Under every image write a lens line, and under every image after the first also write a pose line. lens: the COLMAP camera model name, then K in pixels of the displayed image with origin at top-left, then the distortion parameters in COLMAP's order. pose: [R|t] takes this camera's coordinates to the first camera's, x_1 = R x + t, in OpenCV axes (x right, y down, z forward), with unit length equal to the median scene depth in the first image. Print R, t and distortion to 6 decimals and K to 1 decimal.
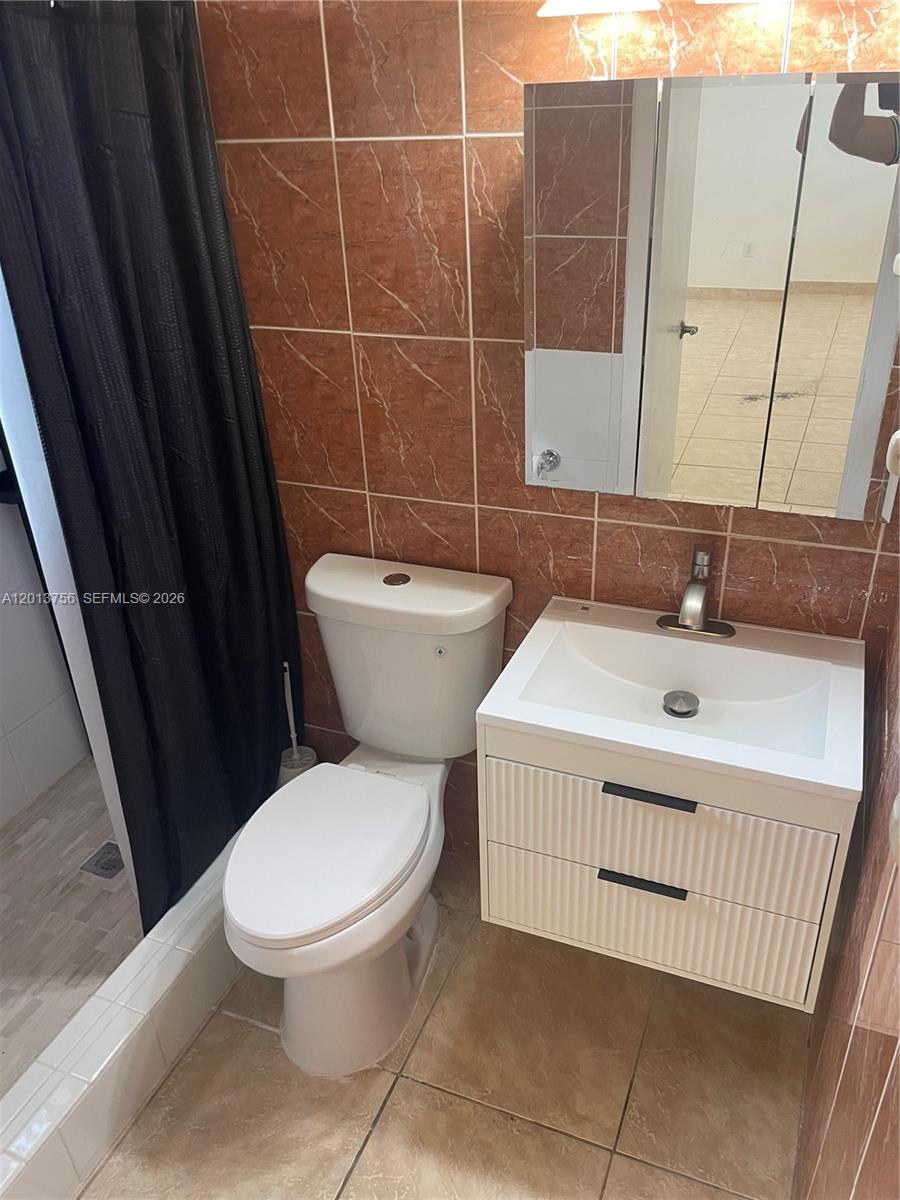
lens RADIAL K [[919.6, 0, 469.3], [0, 919.6, 607.6], [0, 0, 1]] dist [0.084391, -0.117189]
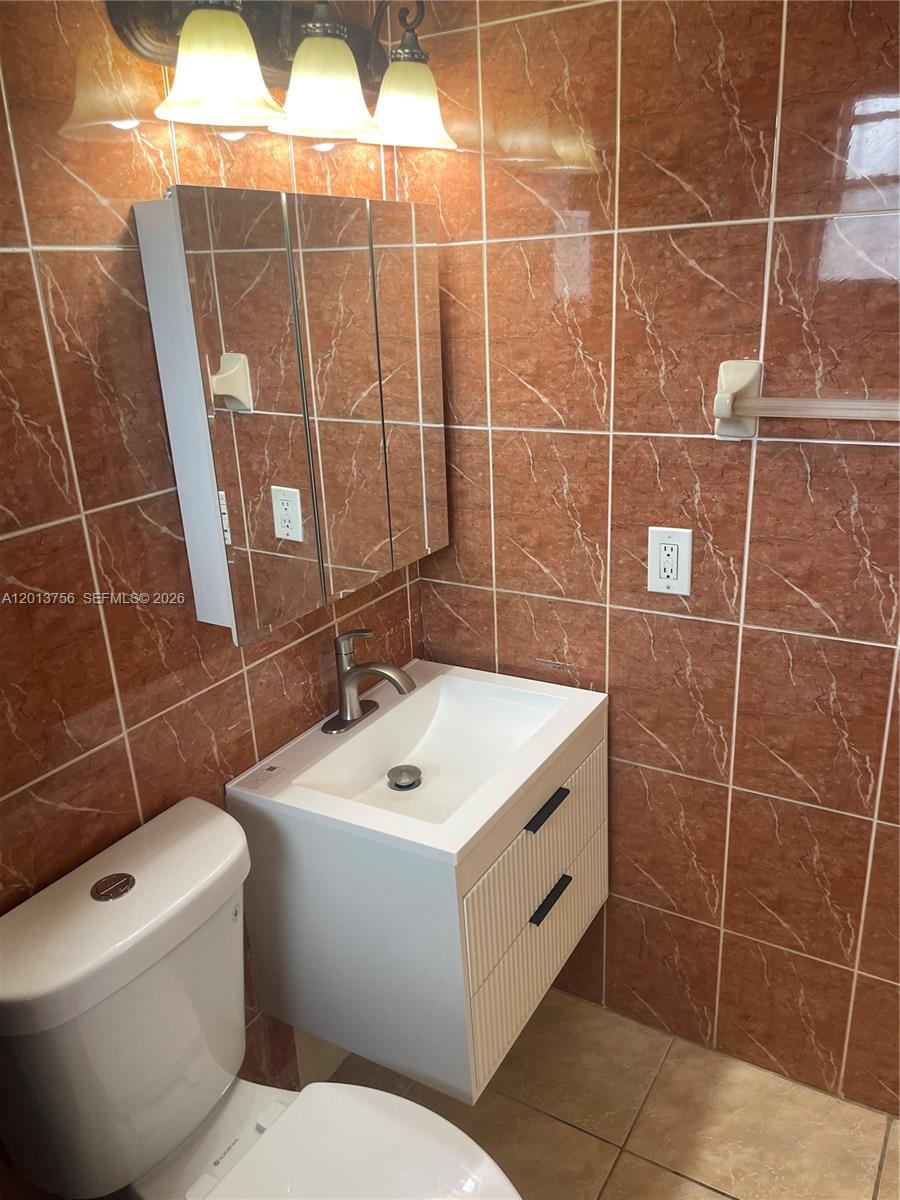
lens RADIAL K [[919.6, 0, 452.1], [0, 919.6, 605.6], [0, 0, 1]] dist [0.084391, -0.117189]
pose [[0.159134, -0.309537, 0.937477, -0.723416], [0.503083, 0.842465, 0.192769, -0.248338], [-0.849461, 0.440953, 0.289788, 0.636192]]
